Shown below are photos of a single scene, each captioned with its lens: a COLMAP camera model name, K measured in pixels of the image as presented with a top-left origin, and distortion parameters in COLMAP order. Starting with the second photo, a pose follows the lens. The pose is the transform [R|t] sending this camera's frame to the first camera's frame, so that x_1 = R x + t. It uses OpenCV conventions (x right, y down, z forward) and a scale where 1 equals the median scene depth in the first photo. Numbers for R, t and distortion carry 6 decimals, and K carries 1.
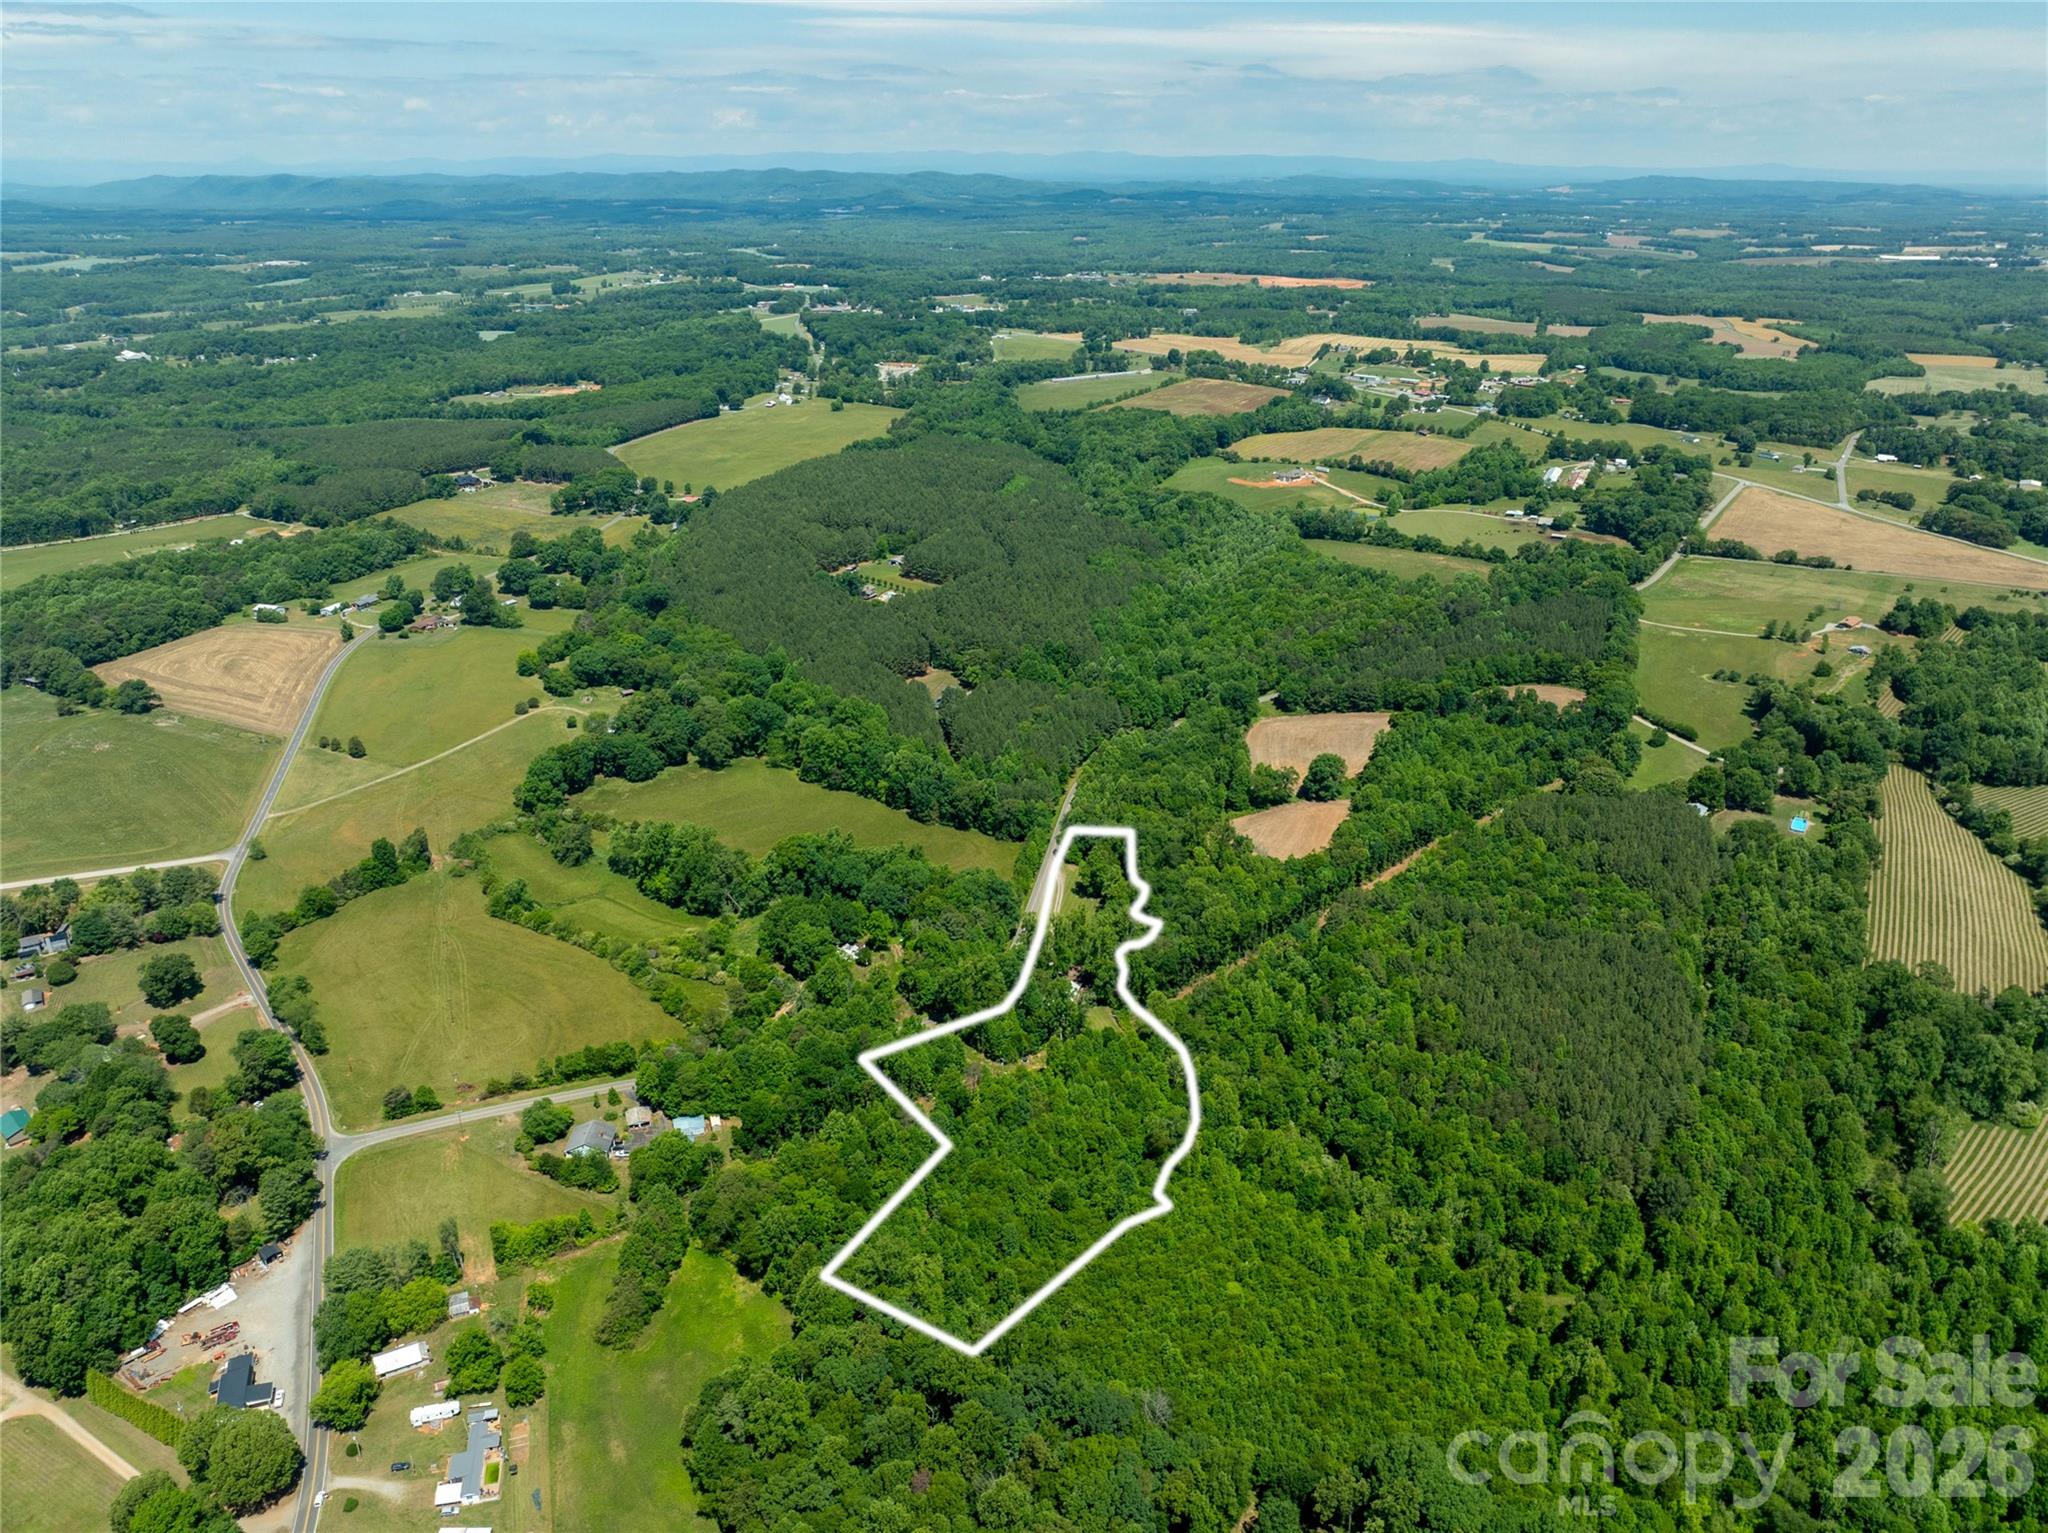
lens RADIAL K [[1455.6, 0, 1027.1], [0, 1455.6, 764.6], [0, 0, 1]] dist [-0.044210, 0.005747]
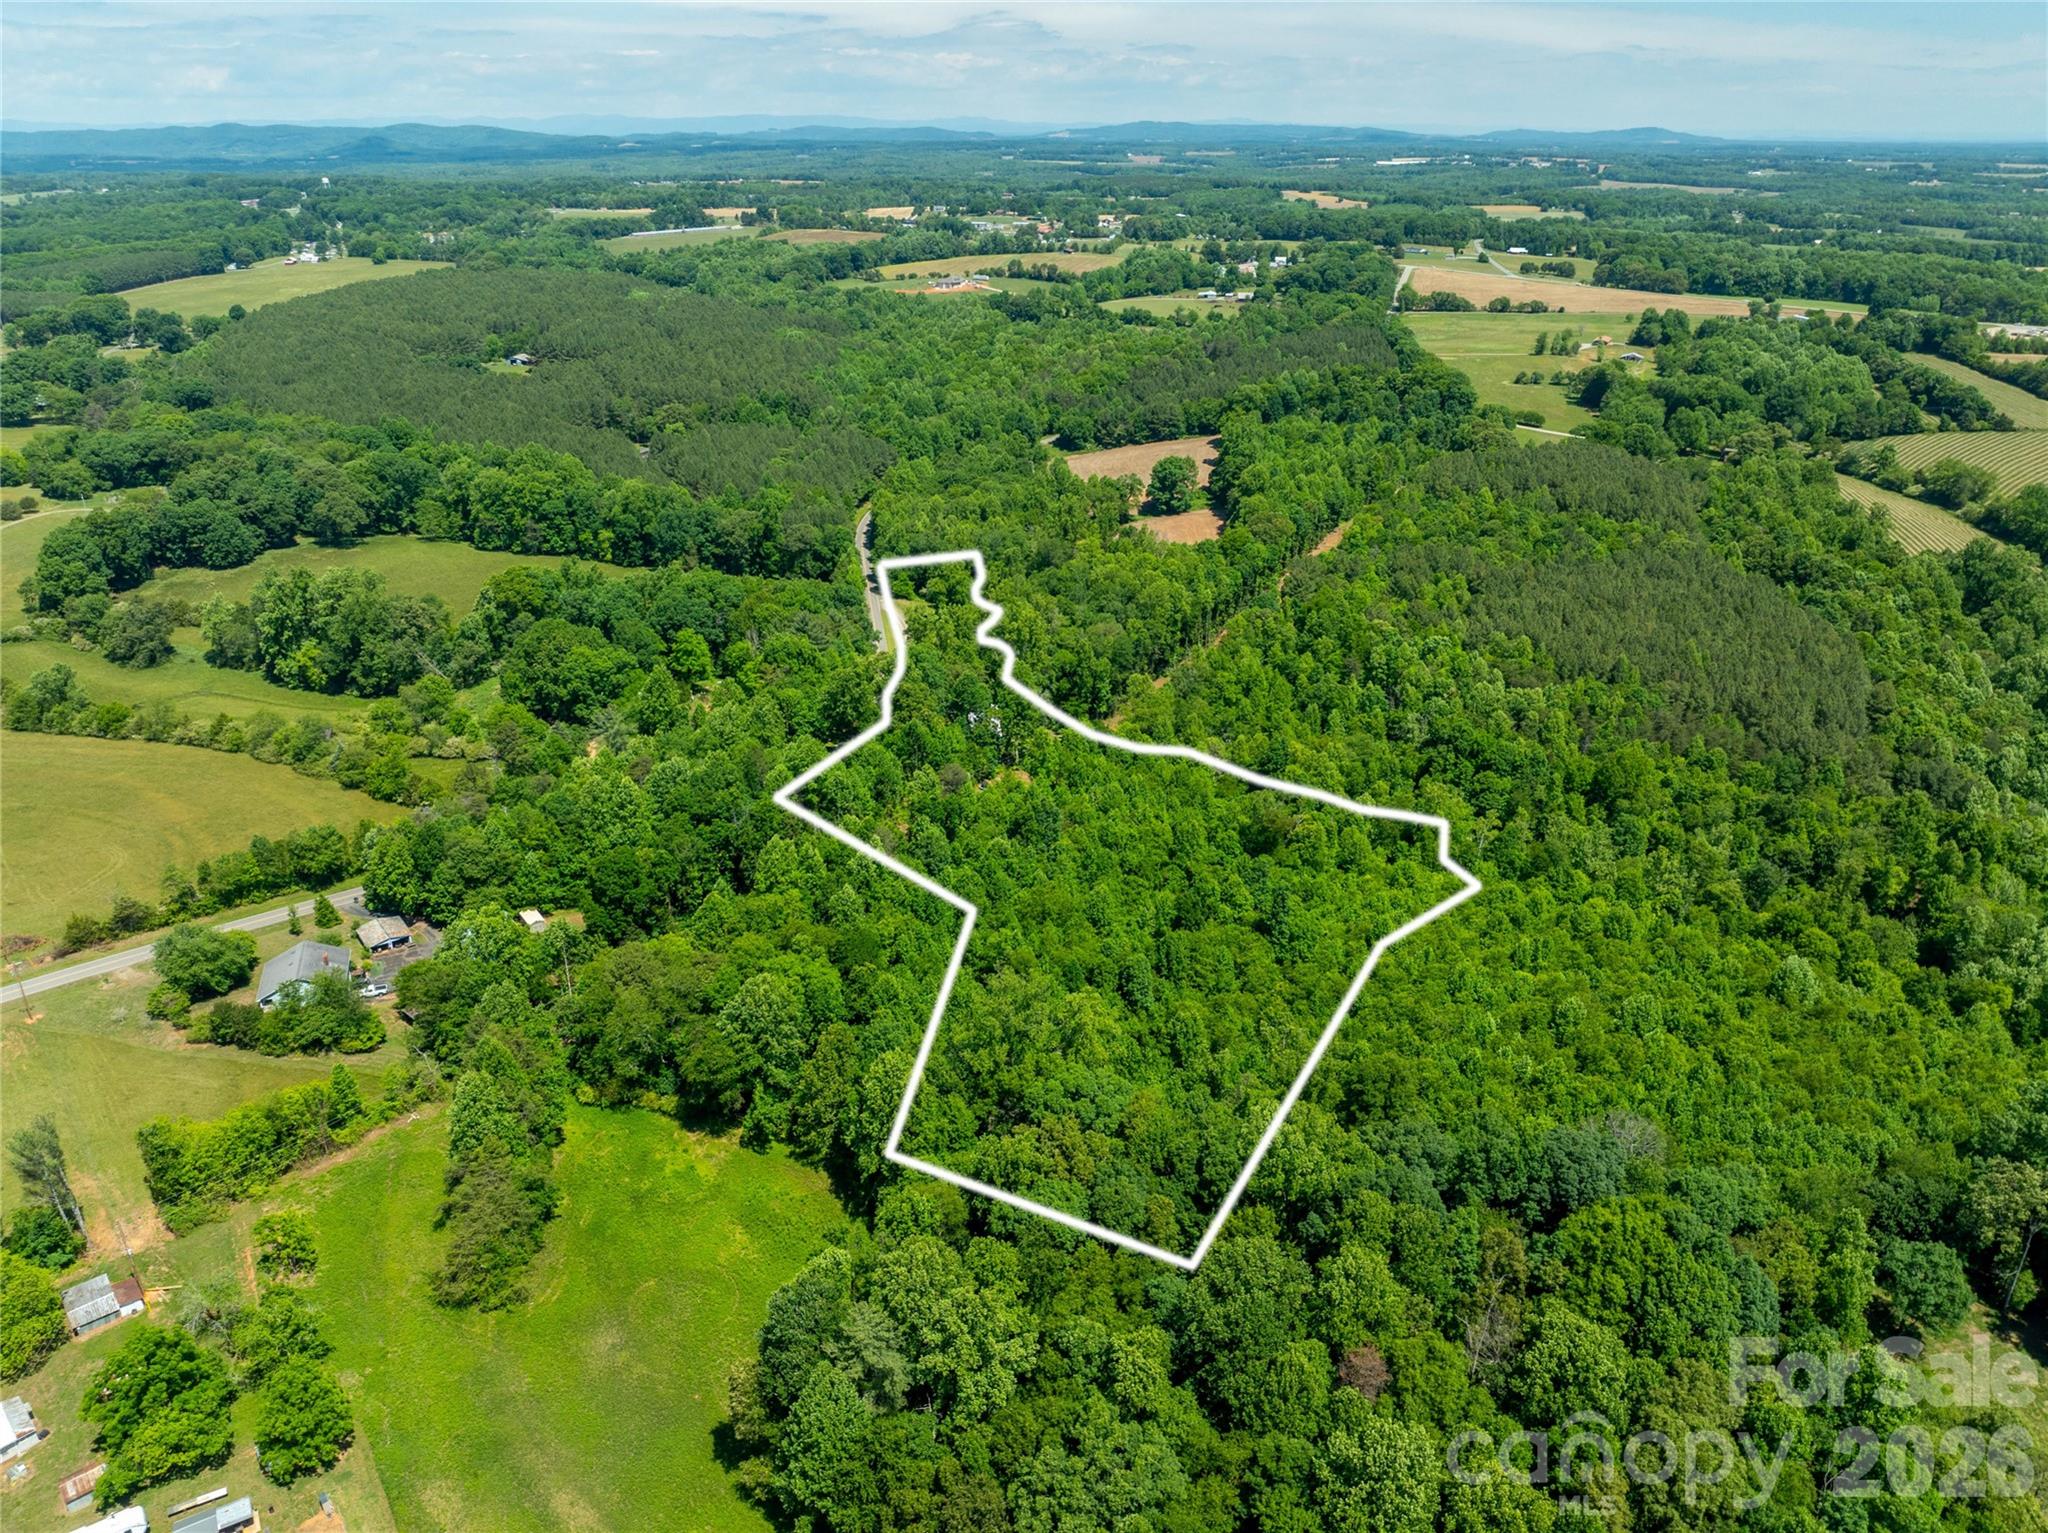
lens RADIAL K [[1455.6, 0, 1021.9], [0, 1455.6, 769.7], [0, 0, 1]] dist [-0.044210, 0.005747]
pose [[0.949473, -0.133837, 0.283881, -0.182373], [0.129160, 0.990998, 0.035221, 0.189701], [-0.286039, 0.003225, 0.958212, 0.402441]]
